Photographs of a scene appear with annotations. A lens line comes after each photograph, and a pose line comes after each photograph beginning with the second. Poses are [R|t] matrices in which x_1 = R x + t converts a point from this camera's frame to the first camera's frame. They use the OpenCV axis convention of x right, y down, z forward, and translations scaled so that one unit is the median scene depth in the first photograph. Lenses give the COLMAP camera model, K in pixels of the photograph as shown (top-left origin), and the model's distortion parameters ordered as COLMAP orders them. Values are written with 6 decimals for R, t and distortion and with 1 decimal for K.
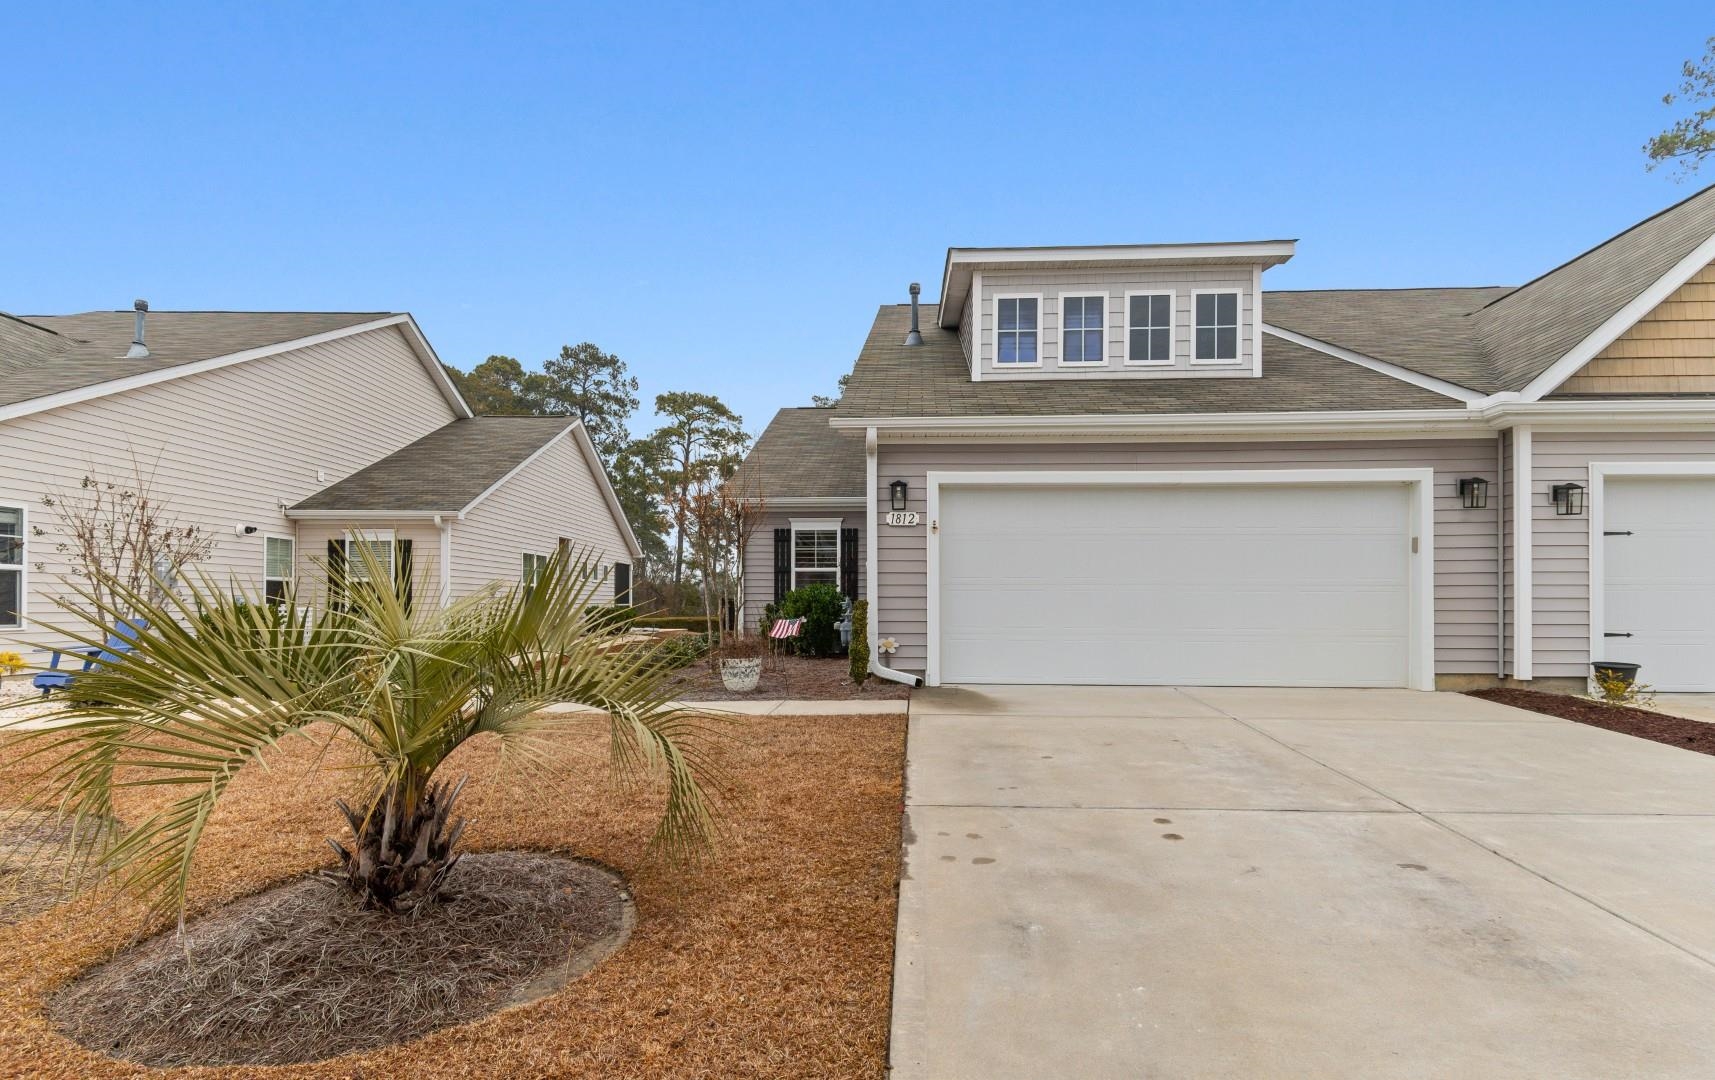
lens RADIAL K [[960.6, 0, 888.0], [0, 960.6, 592.5], [0, 0, 1]] dist [-0.014753, 0.003412]
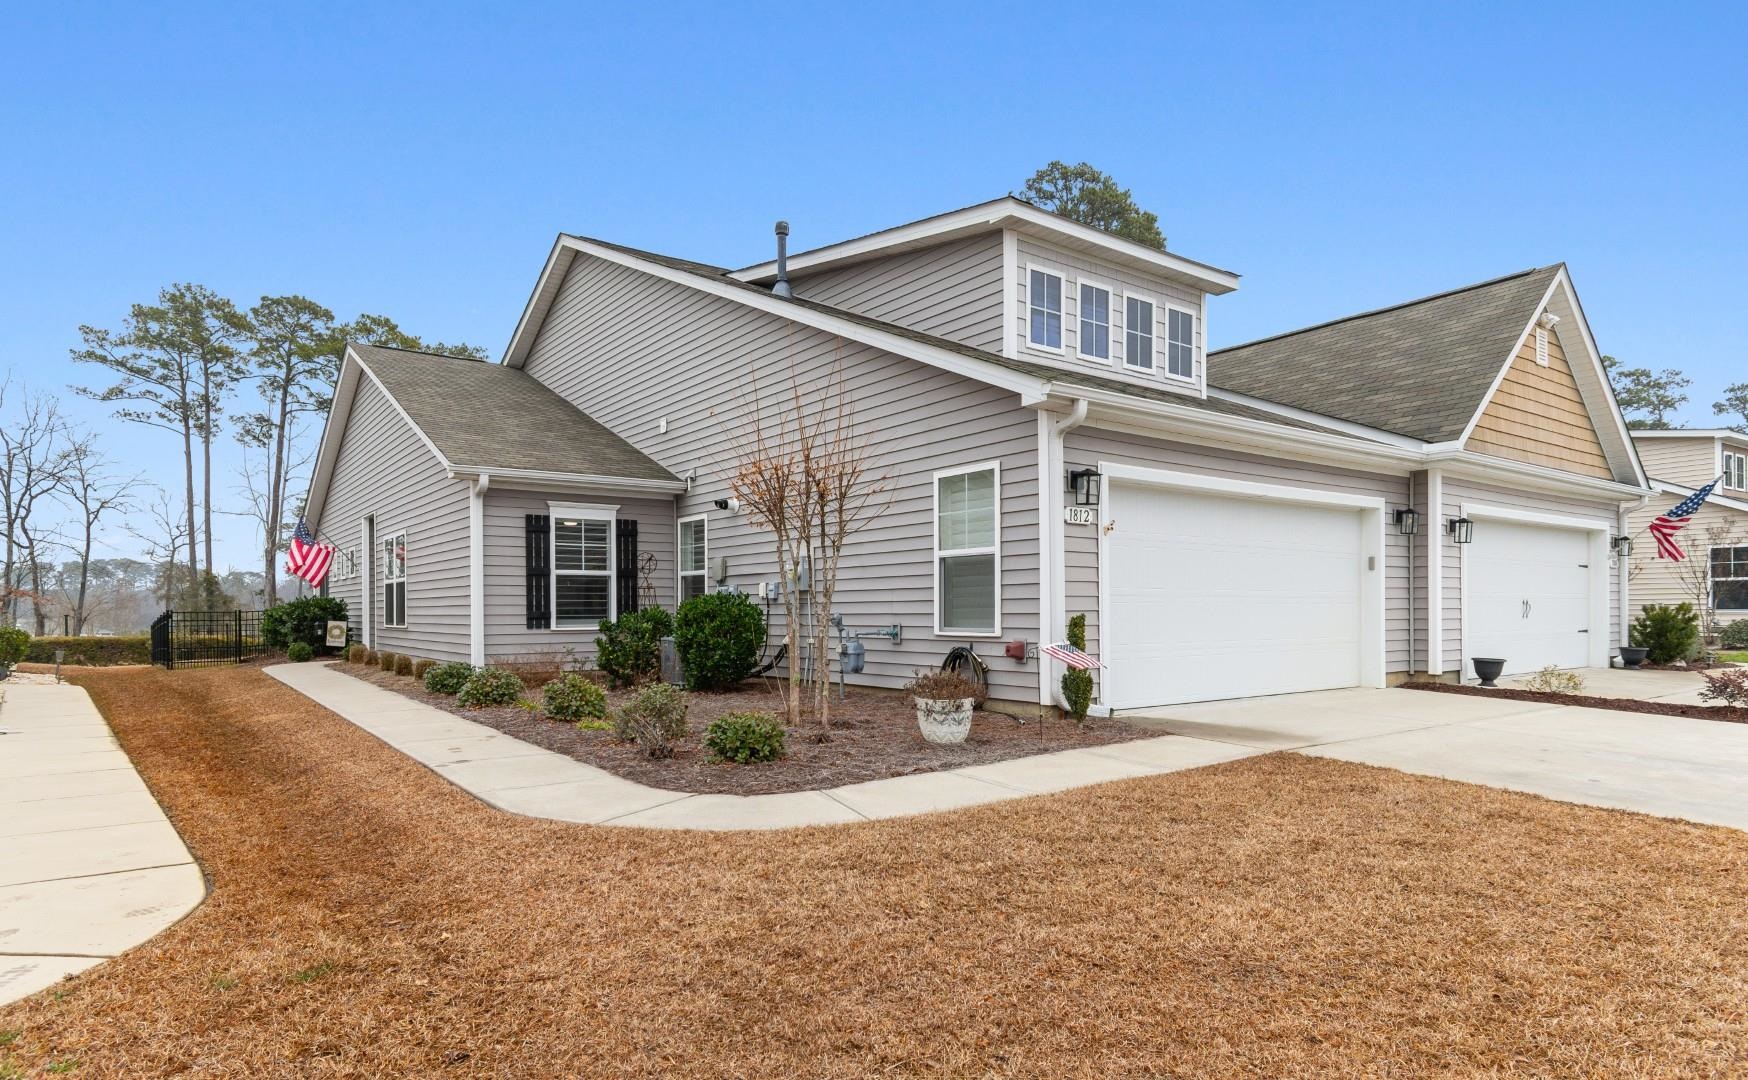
lens RADIAL K [[979.1, 0, 892.0], [0, 979.1, 609.1], [0, 0, 1]] dist [-0.014753, 0.003412]
pose [[0.763088, -0.005902, 0.646267, -0.561769], [-0.000143, 0.999957, 0.009301, -0.004260], [-0.646294, -0.007190, 0.763054, 0.400534]]
